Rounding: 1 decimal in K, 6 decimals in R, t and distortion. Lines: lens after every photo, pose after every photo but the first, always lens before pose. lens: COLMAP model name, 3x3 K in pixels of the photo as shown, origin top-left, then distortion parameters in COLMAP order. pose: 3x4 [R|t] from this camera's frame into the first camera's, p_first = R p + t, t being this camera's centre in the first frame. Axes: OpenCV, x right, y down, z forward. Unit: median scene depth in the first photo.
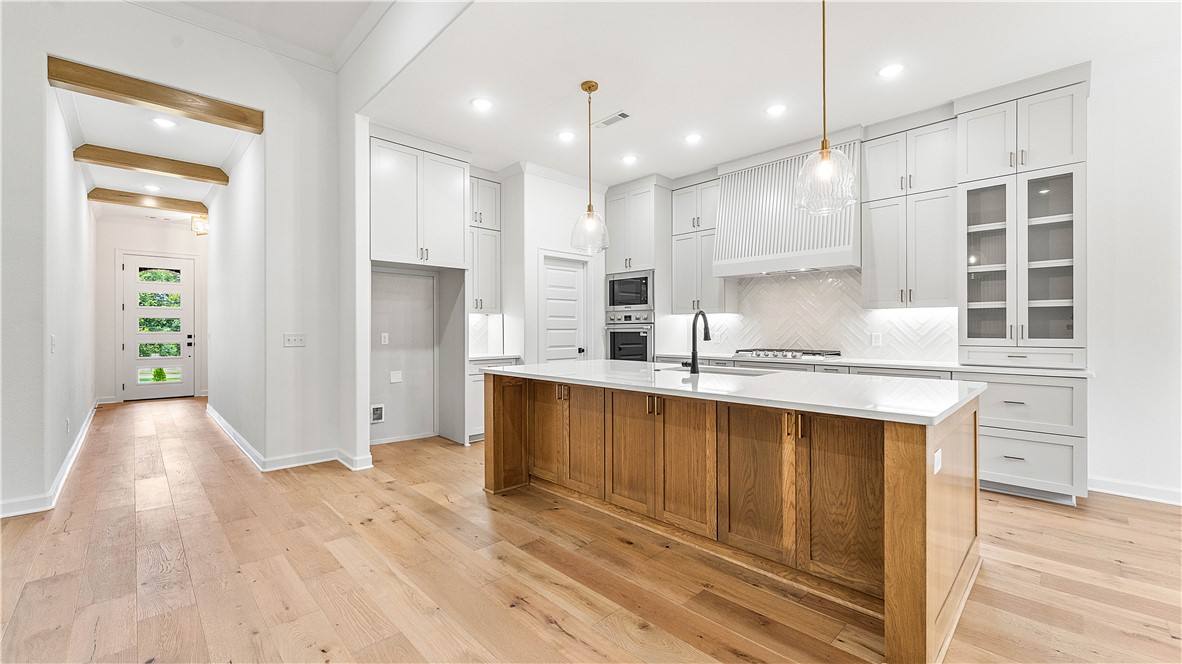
lens RADIAL K [[477.7, 0, 580.4], [0, 477.7, 328.5], [0, 0, 1]] dist [-0.003755, 0.000473]
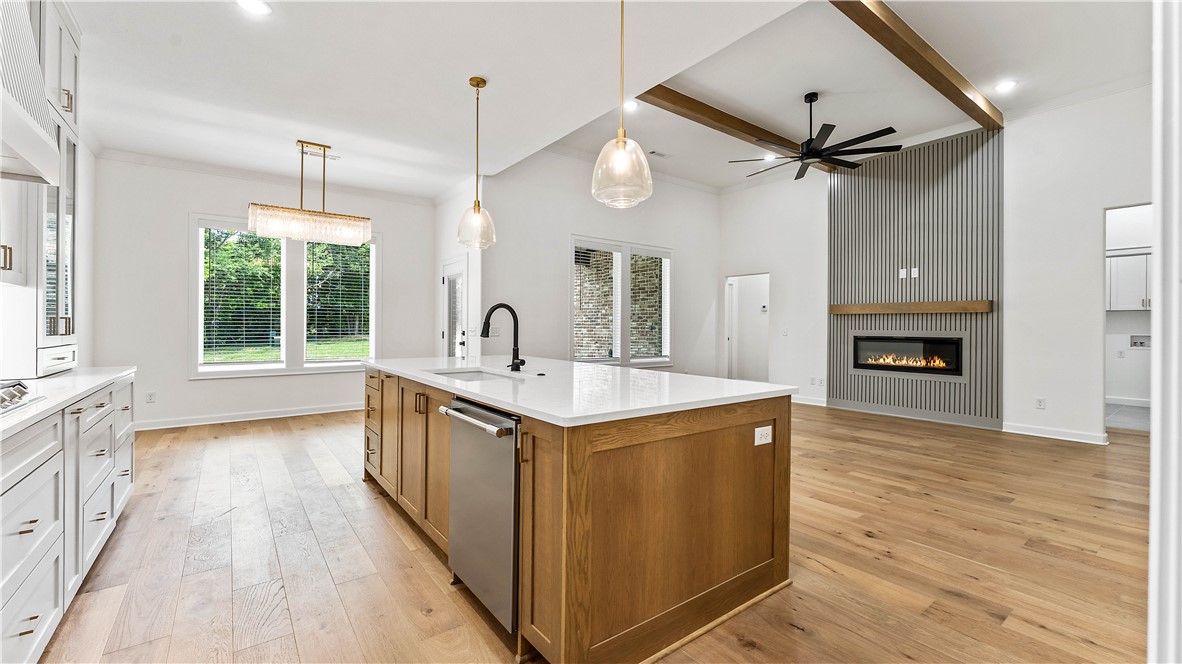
lens RADIAL K [[477.7, 0, 589.0], [0, 477.7, 328.5], [0, 0, 1]] dist [-0.003755, 0.000473]
pose [[-0.993340, -0.005259, 0.115101, -0.013075], [-0.004755, 0.999978, 0.004650, 0.004190], [-0.115123, 0.004072, -0.993343, 1.739867]]
